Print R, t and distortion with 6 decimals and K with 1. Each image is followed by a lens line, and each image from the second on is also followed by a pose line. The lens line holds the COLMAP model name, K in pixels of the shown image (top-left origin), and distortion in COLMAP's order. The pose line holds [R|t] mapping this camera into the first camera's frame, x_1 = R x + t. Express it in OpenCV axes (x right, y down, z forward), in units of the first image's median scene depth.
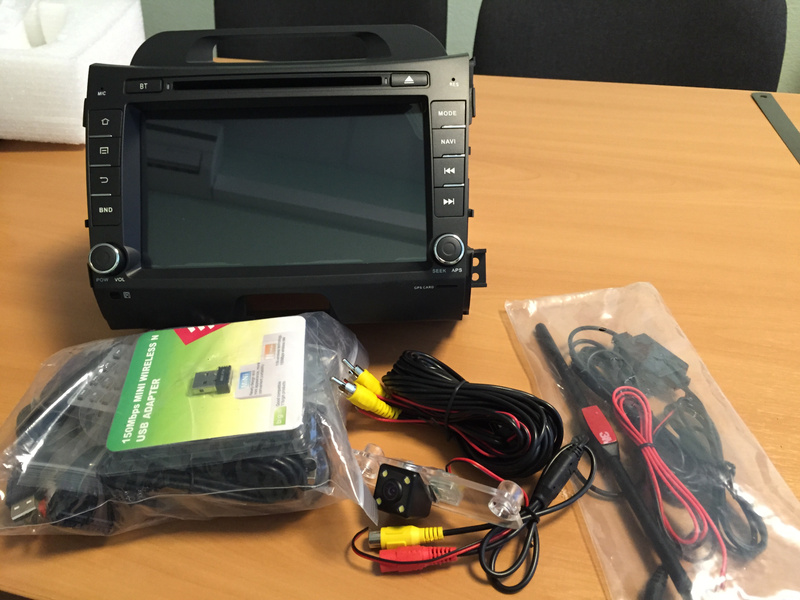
lens RADIAL K [[653.9, 0, 400.0], [0, 653.9, 300.0], [0, 0, 1]] dist [-0.007623, -0.015348]
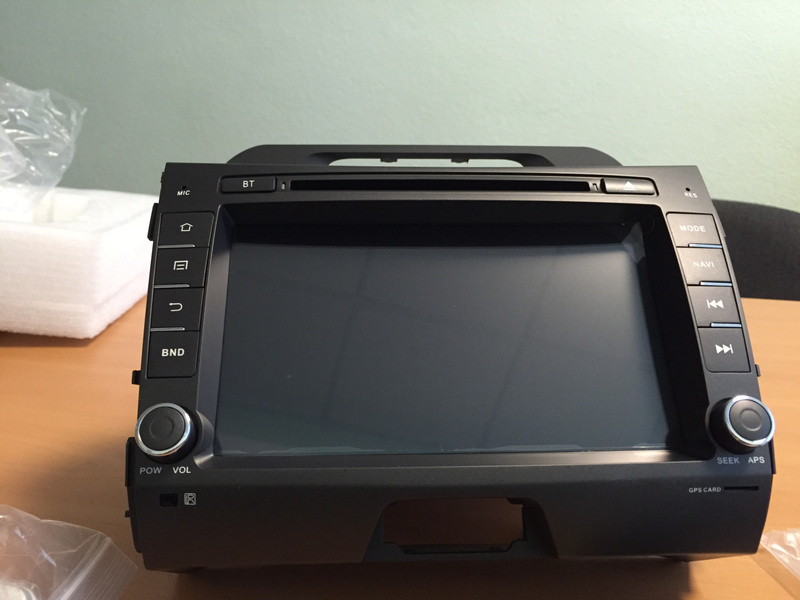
lens RADIAL K [[690.0, 0, 400.0], [0, 690.0, 300.0], [0, 0, 1]] dist [0.007534, 0.002851]
pose [[0.999372, 0.015262, 0.031992, -0.257127], [-0.001819, 0.923442, -0.383734, 0.061532], [-0.035399, 0.383435, 0.922889, 0.375598]]
